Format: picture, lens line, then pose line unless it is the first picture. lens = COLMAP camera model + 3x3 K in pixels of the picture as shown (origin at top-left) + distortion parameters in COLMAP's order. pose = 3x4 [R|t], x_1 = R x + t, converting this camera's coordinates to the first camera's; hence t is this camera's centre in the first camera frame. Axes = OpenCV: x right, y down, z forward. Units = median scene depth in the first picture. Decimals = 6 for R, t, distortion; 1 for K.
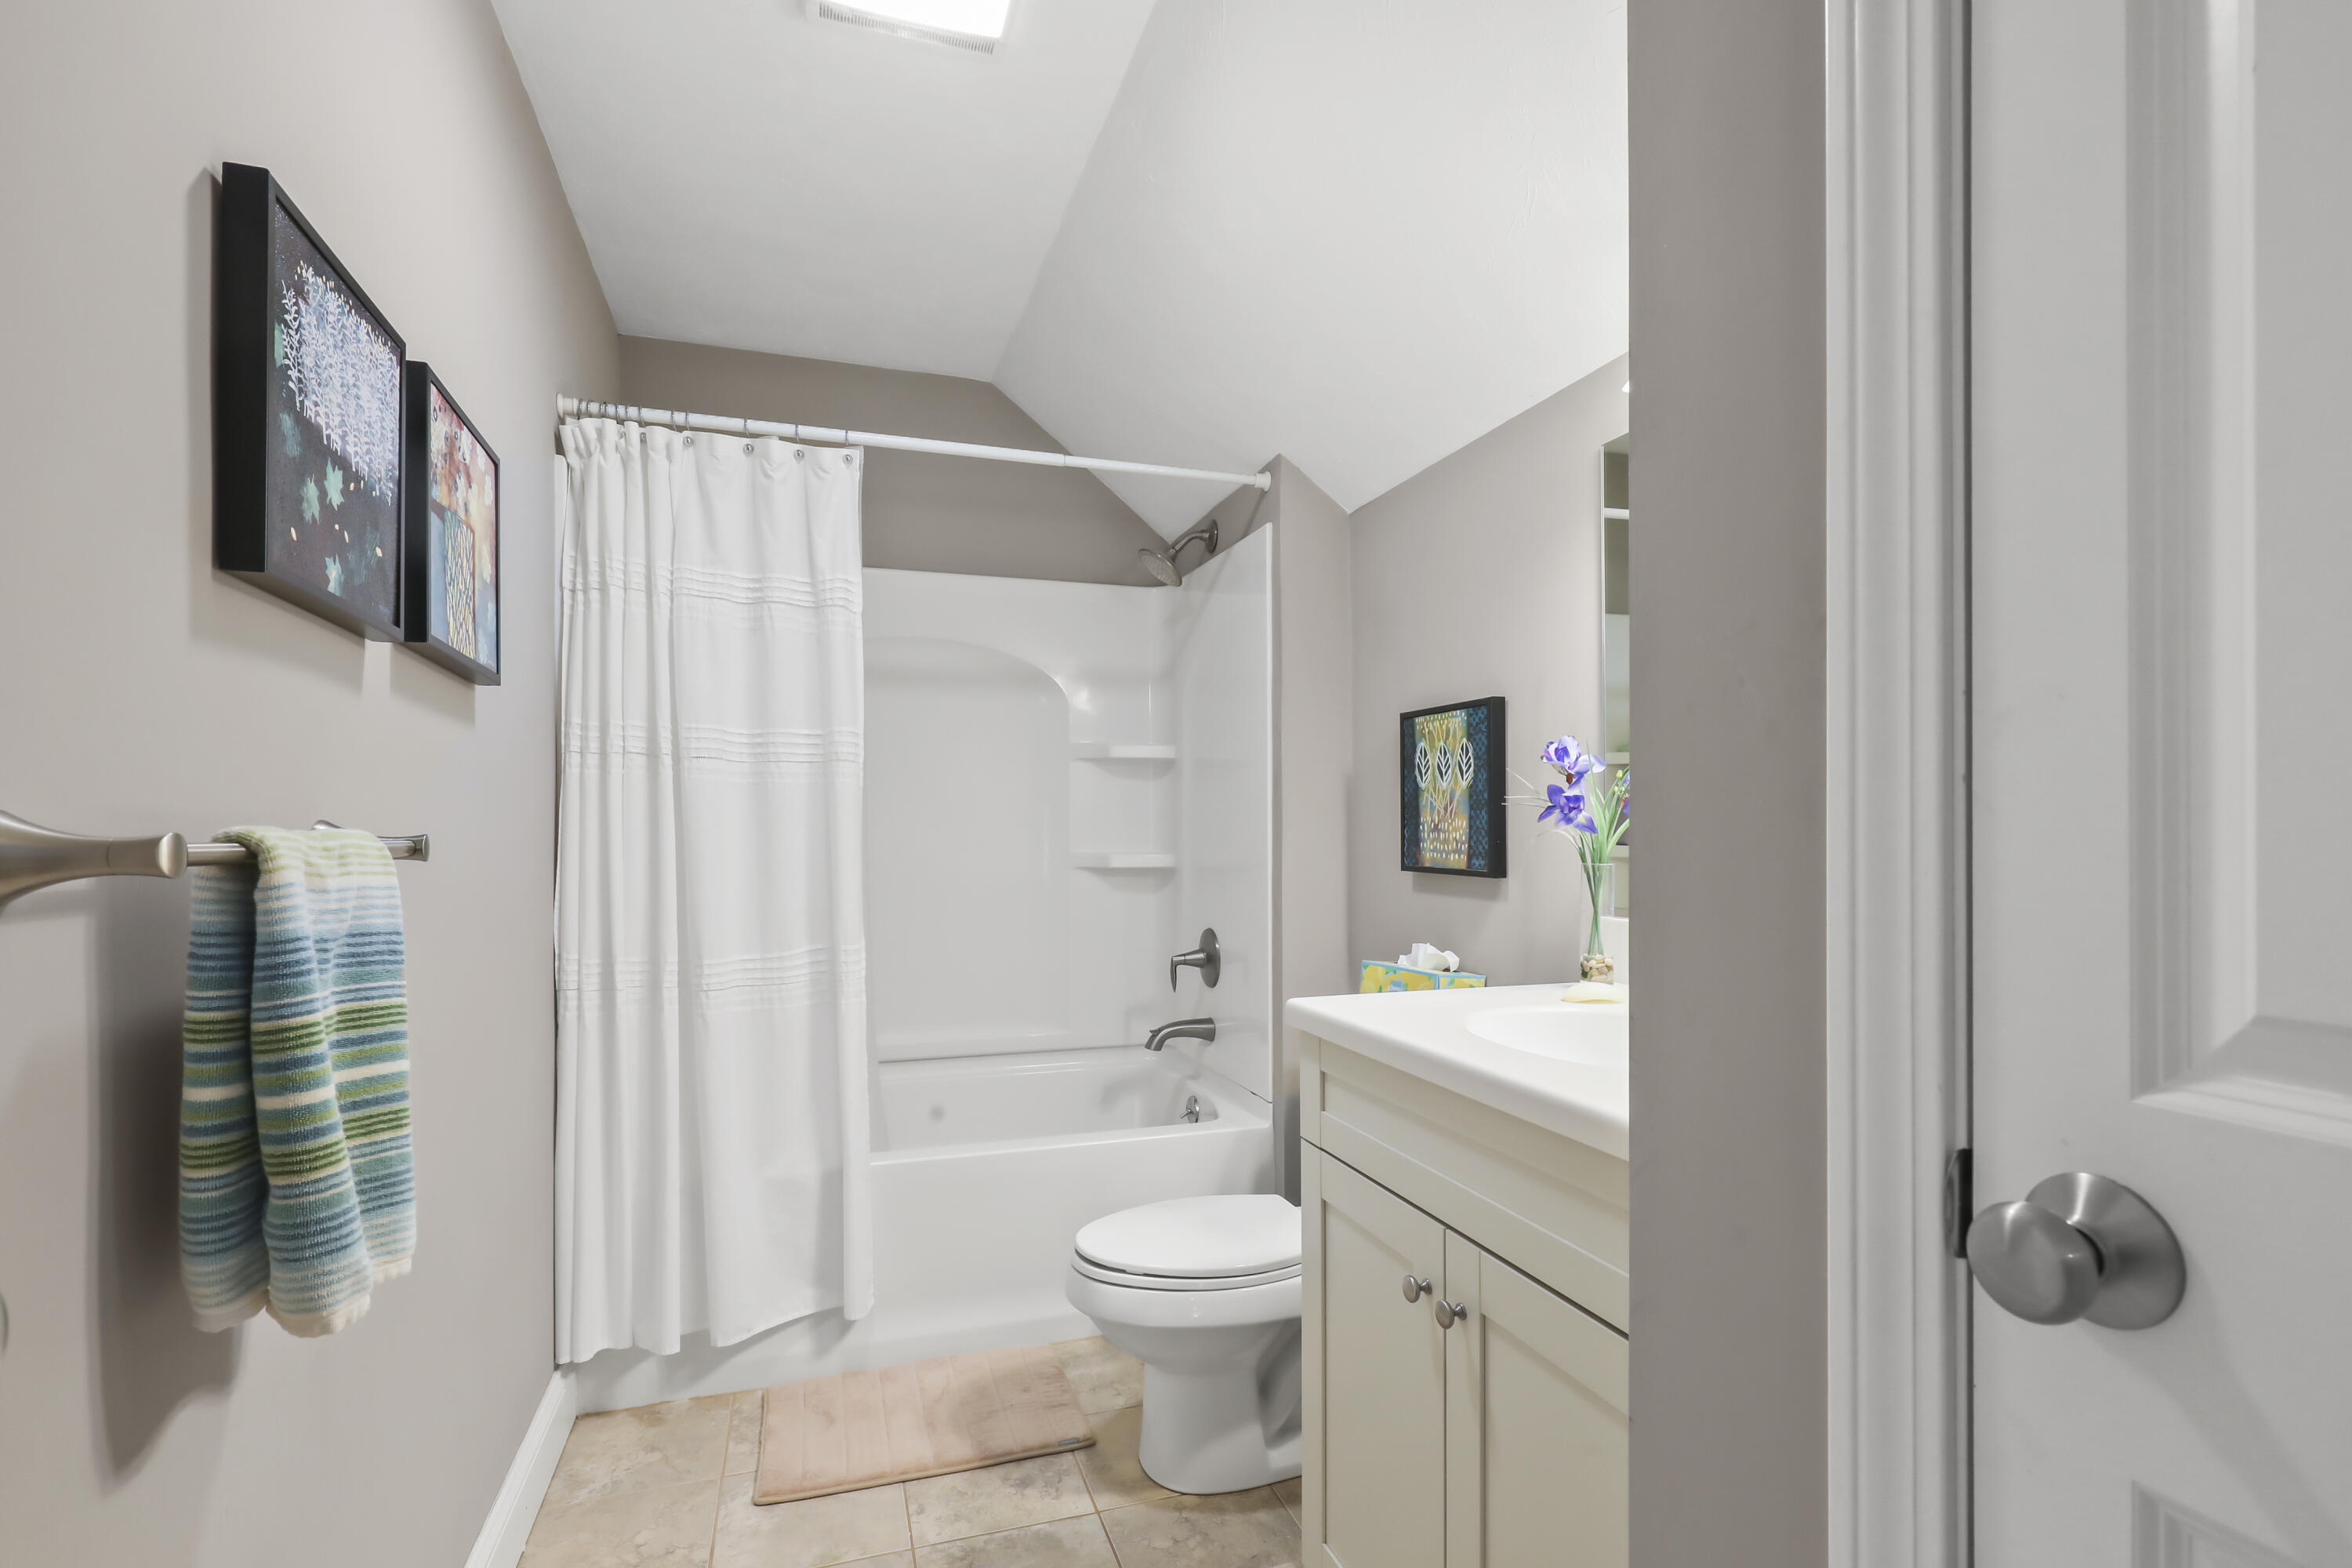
lens RADIAL K [[1117.4, 0, 1204.2], [0, 1117.4, 830.0], [0, 0, 1]] dist [0.000652, -0.000366]
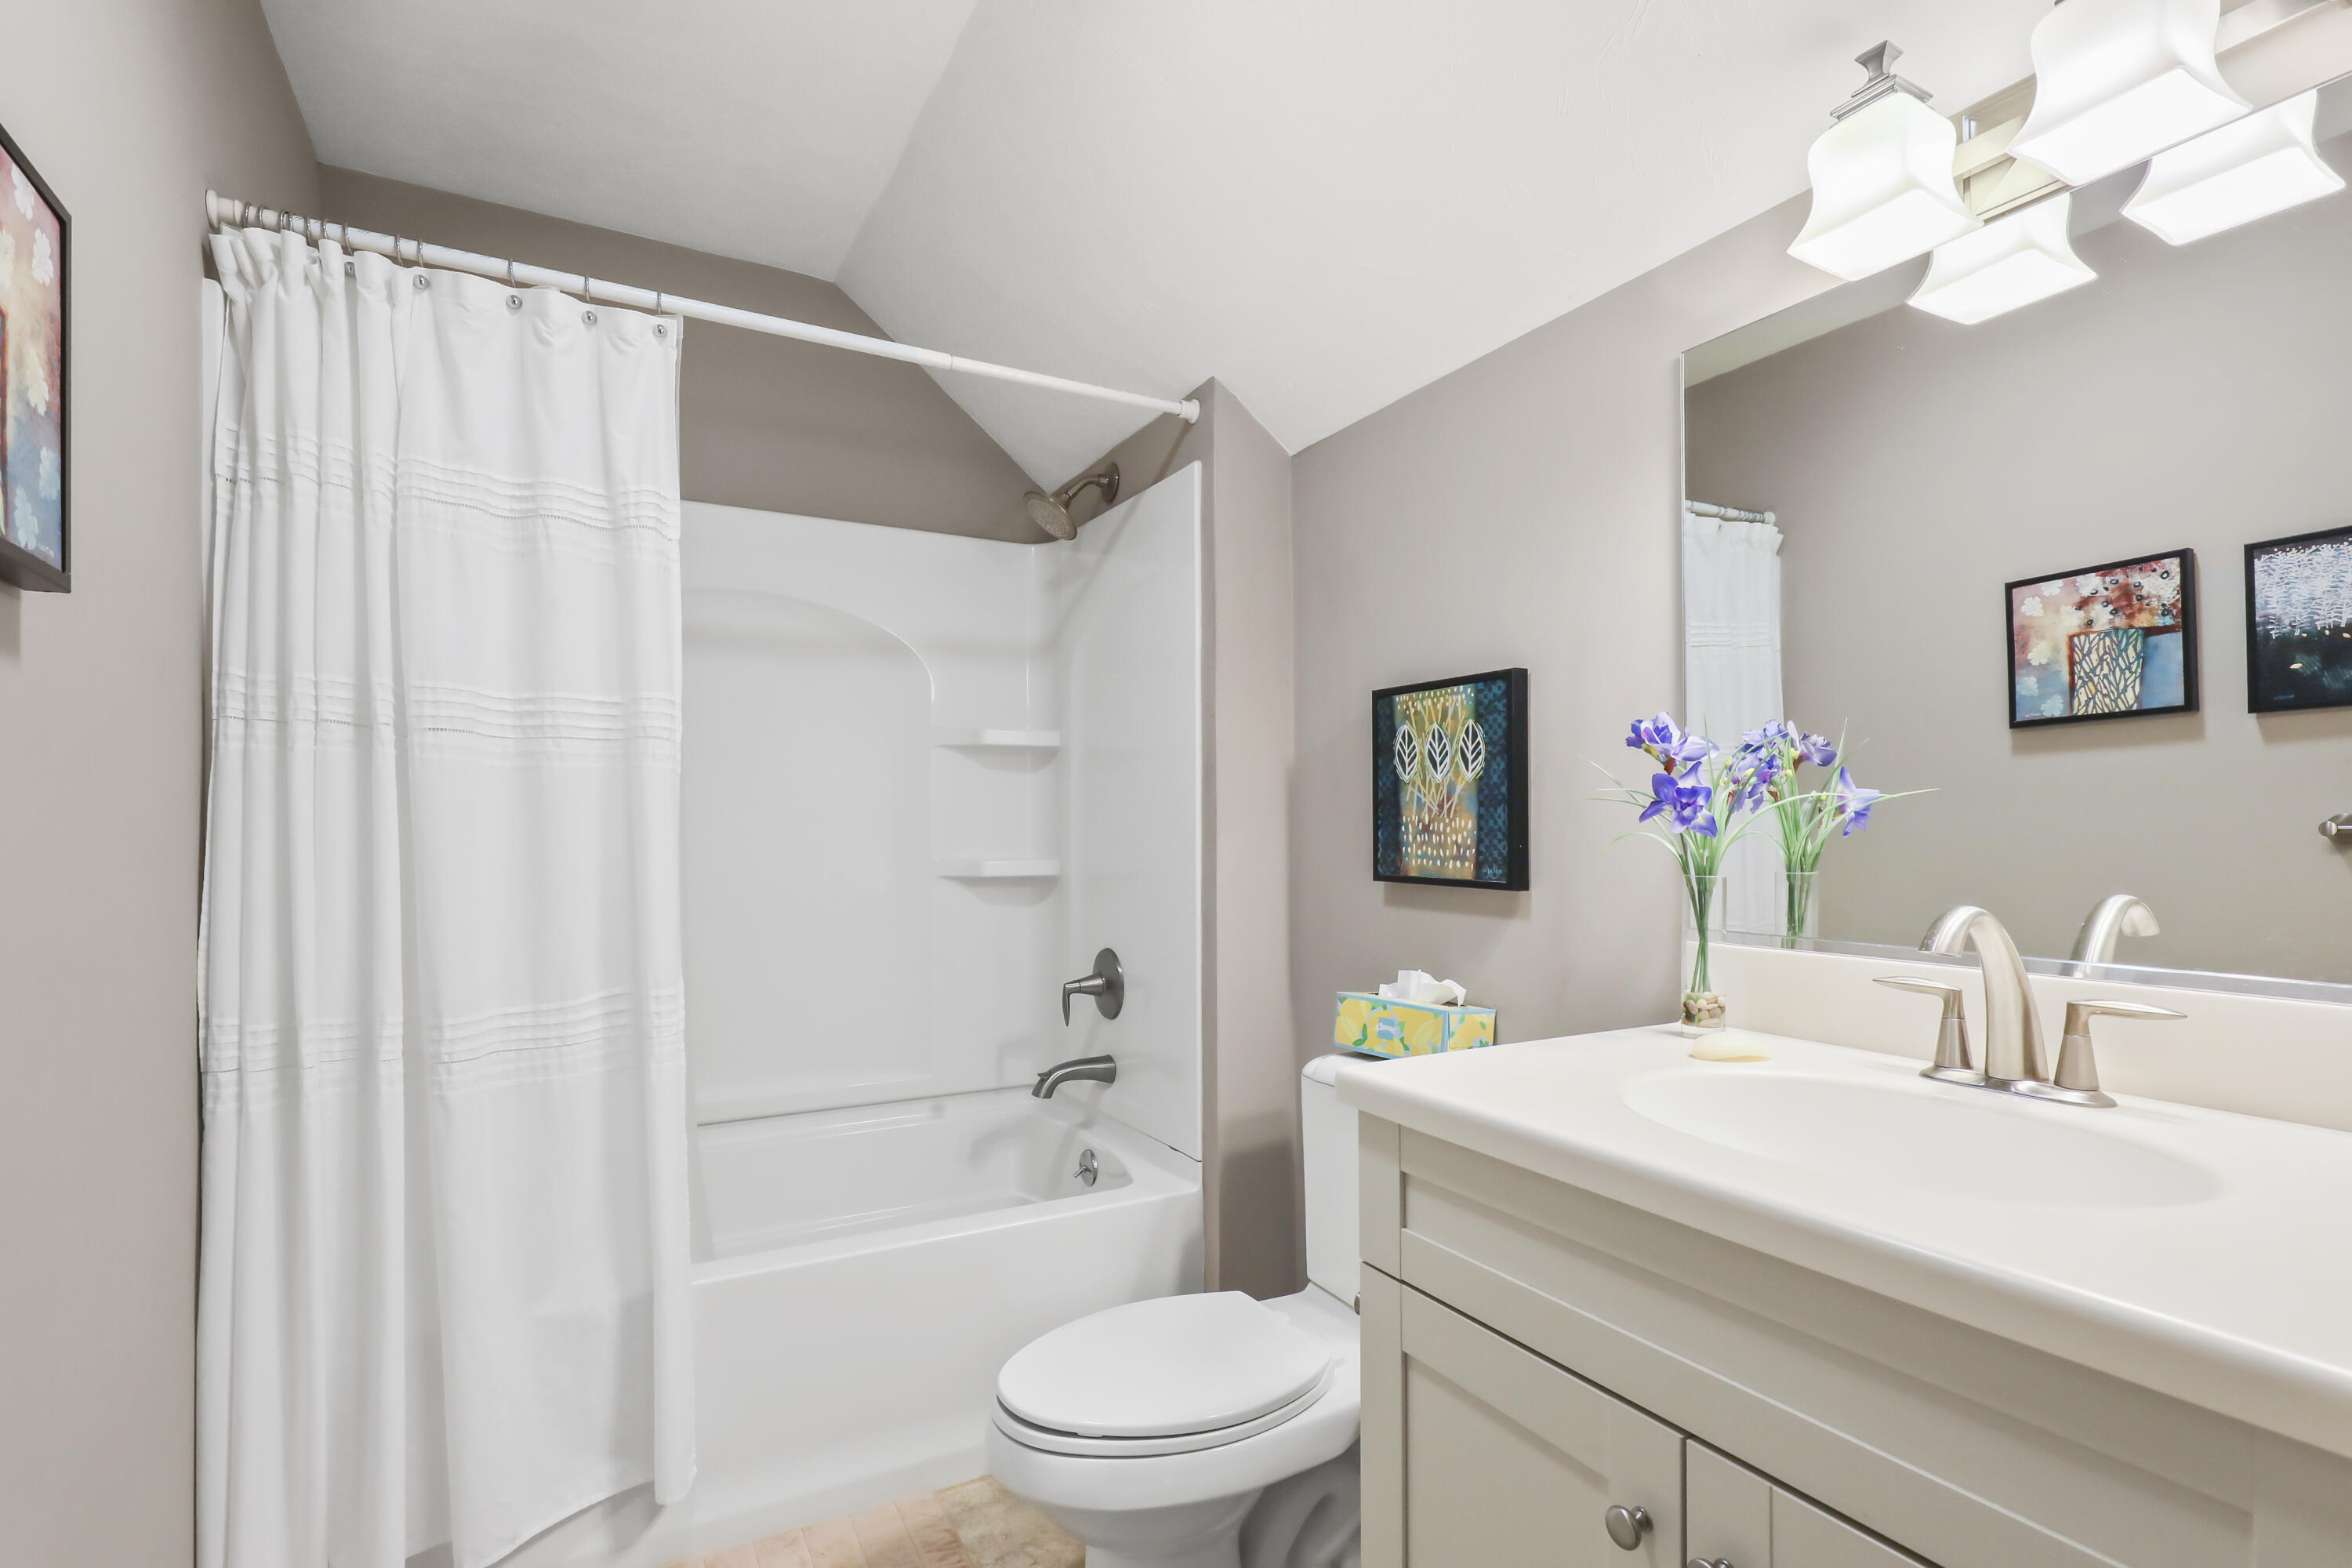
lens RADIAL K [[1117.4, 0, 1202.4], [0, 1117.4, 825.4], [0, 0, 1]] dist [0.000652, -0.000366]
pose [[0.984741, -0.000114, 0.174025, -0.096219], [0.000931, 0.999989, -0.004617, -0.001004], [-0.174023, 0.004709, 0.984730, 0.214866]]
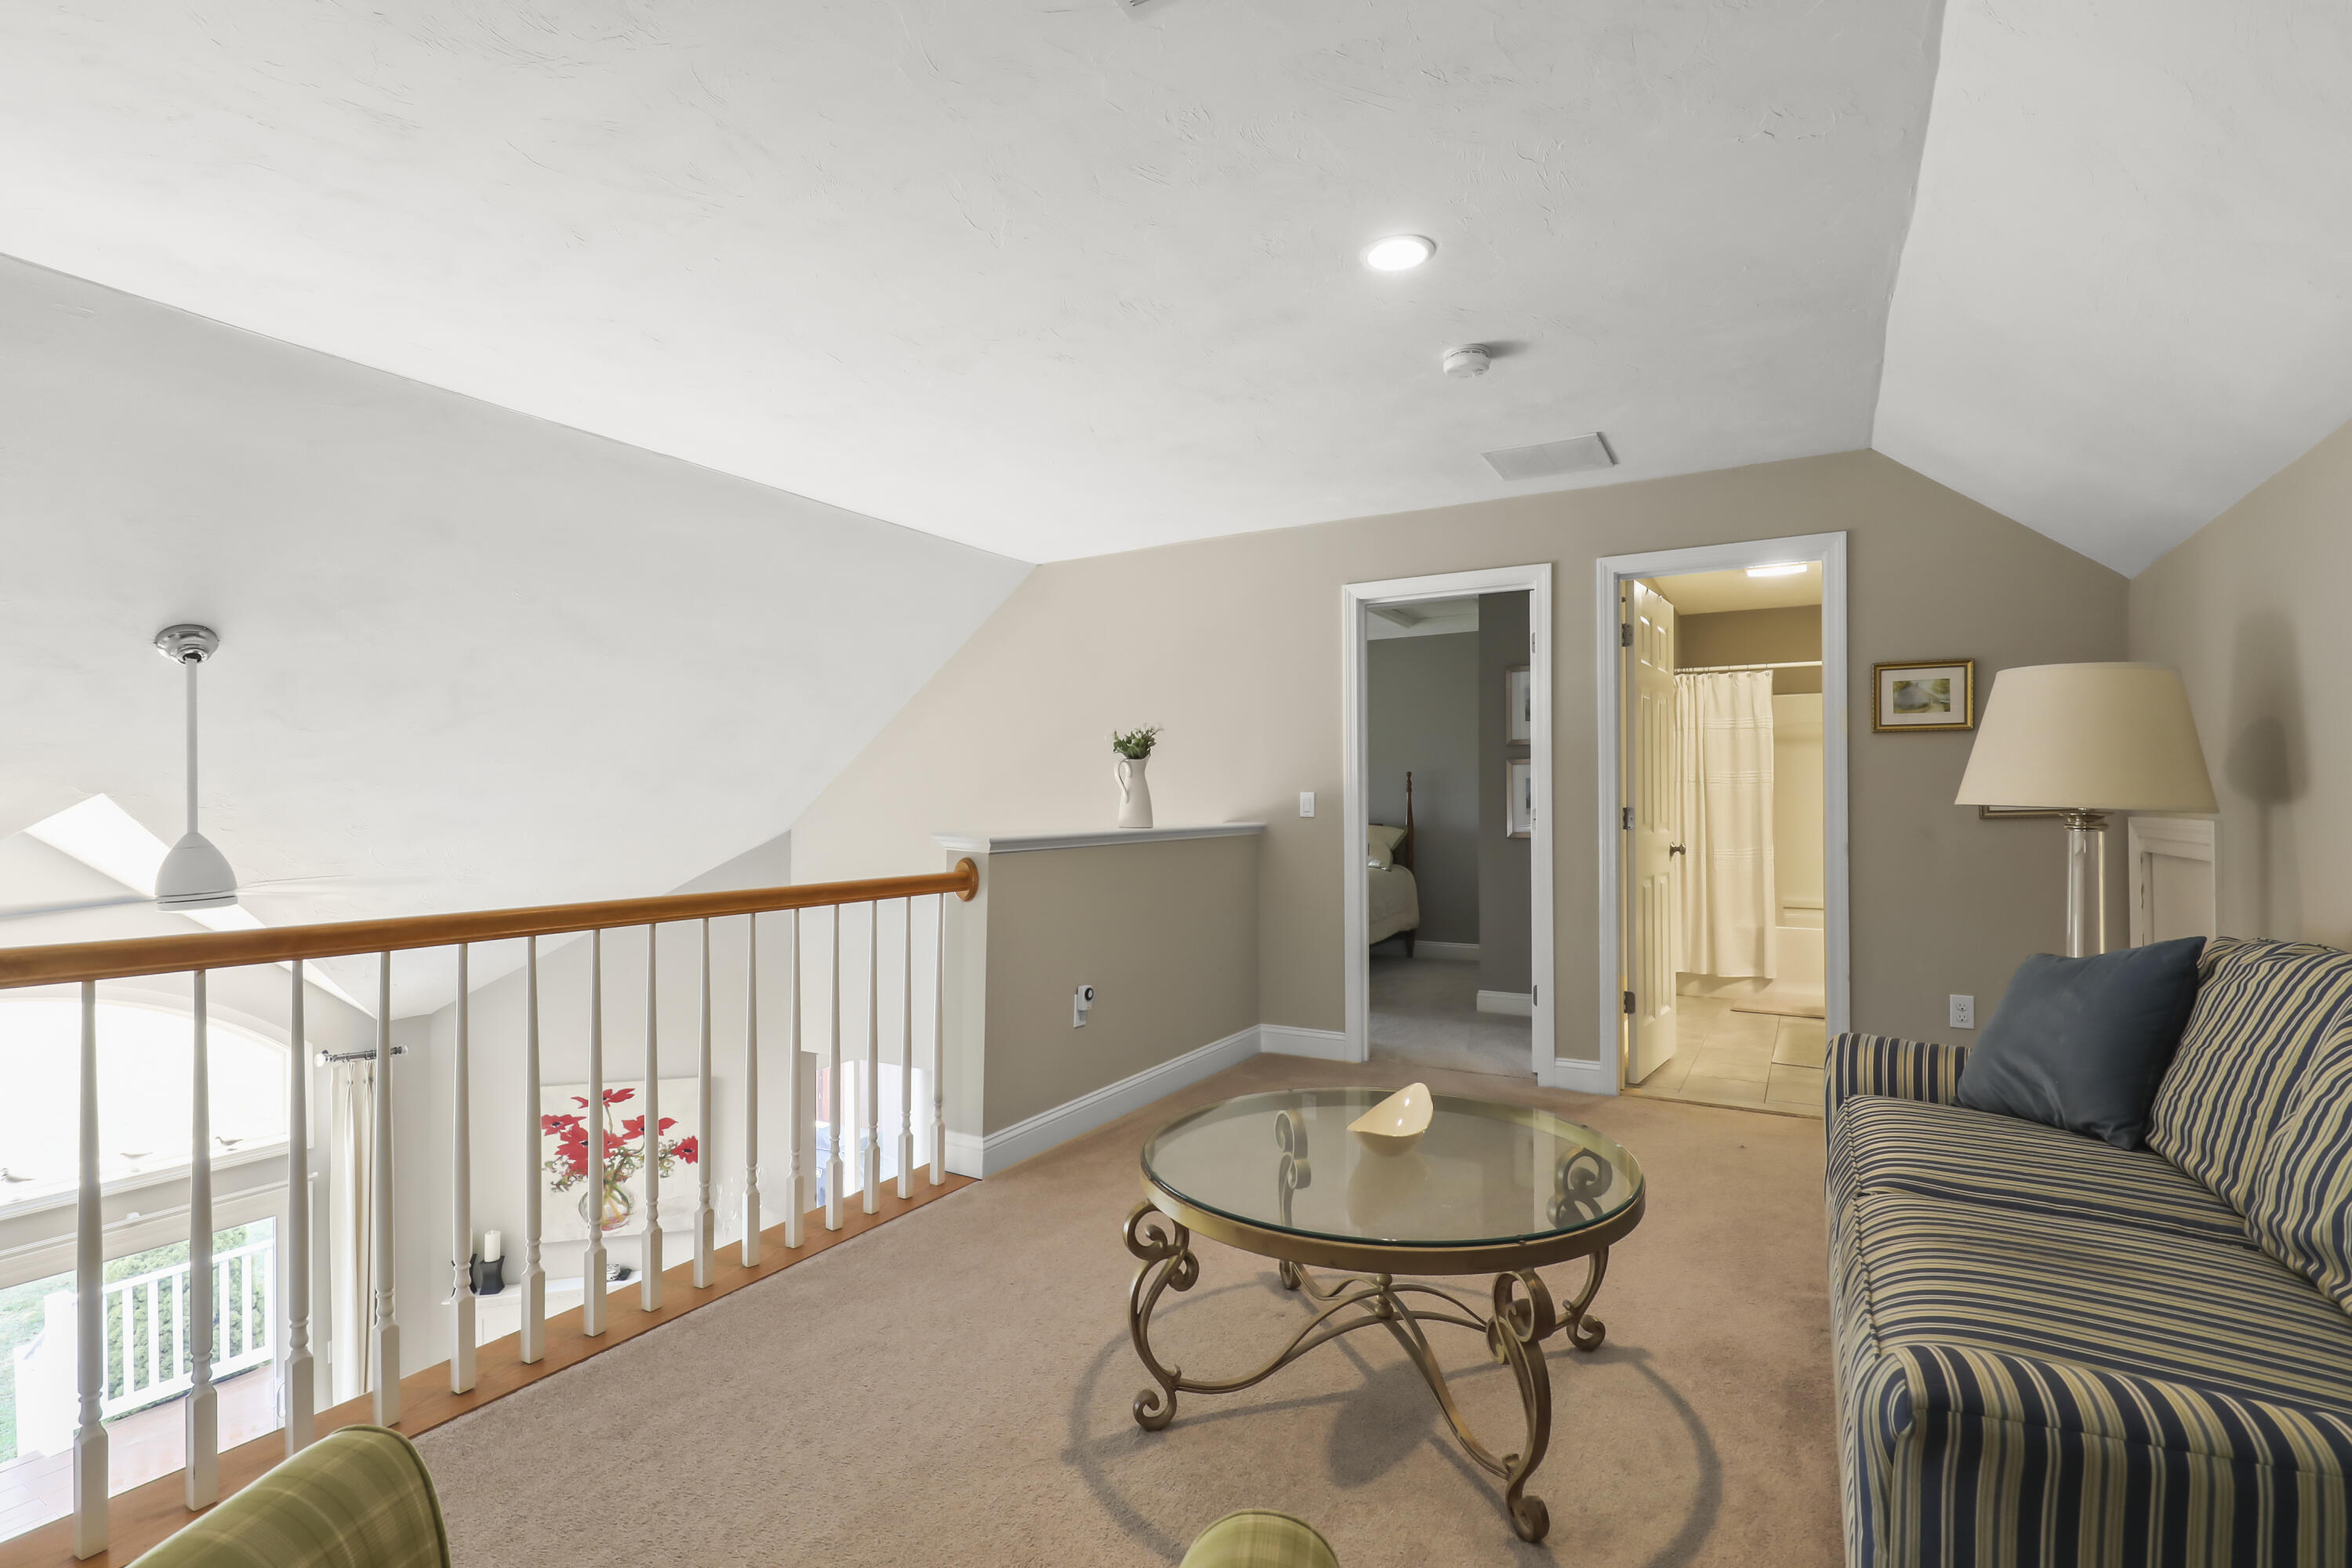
lens RADIAL K [[1117.4, 0, 1177.2], [0, 1117.4, 792.8], [0, 0, 1]] dist [0.000652, -0.000366]
pose [[0.659193, 0.002677, -0.751969, 0.824758], [0.001034, 0.999989, 0.004466, -0.051007], [0.751973, -0.003721, 0.659184, -1.984764]]
